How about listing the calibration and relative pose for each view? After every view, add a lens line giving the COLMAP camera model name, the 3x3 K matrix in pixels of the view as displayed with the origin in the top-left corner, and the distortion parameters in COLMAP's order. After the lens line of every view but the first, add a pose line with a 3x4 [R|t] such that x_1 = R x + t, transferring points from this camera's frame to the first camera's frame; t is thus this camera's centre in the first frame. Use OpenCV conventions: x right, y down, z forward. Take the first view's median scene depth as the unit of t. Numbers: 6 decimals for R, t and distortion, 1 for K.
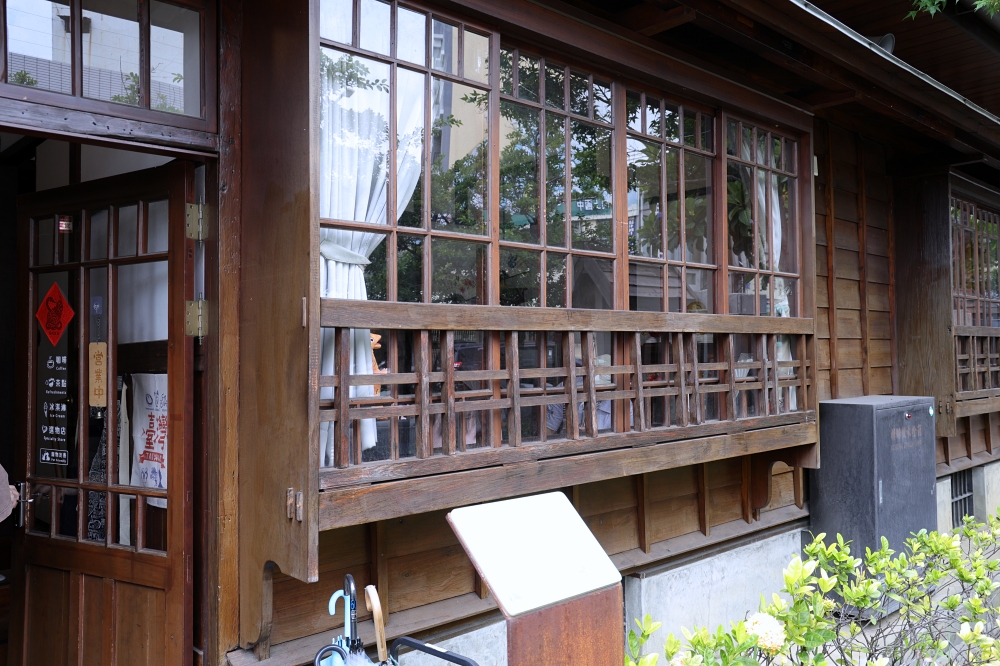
lens RADIAL K [[839.2, 0, 496.4], [0, 839.2, 333.8], [0, 0, 1]] dist [-0.003962, 0.004899]
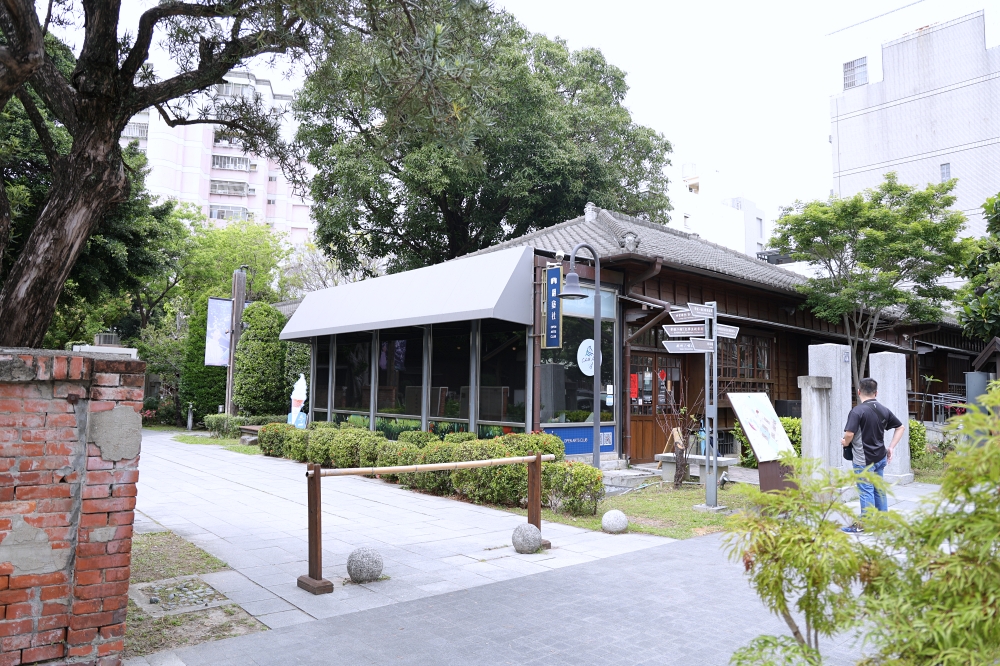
lens RADIAL K [[687.6, 0, 501.5], [0, 687.6, 334.2], [0, 0, 1]] dist [-0.037243, 0.017510]
pose [[0.999124, 0.035185, -0.022644, -1.540161], [-0.036372, 0.997860, -0.054339, -0.015059], [0.020684, 0.055115, 0.998266, -4.137734]]
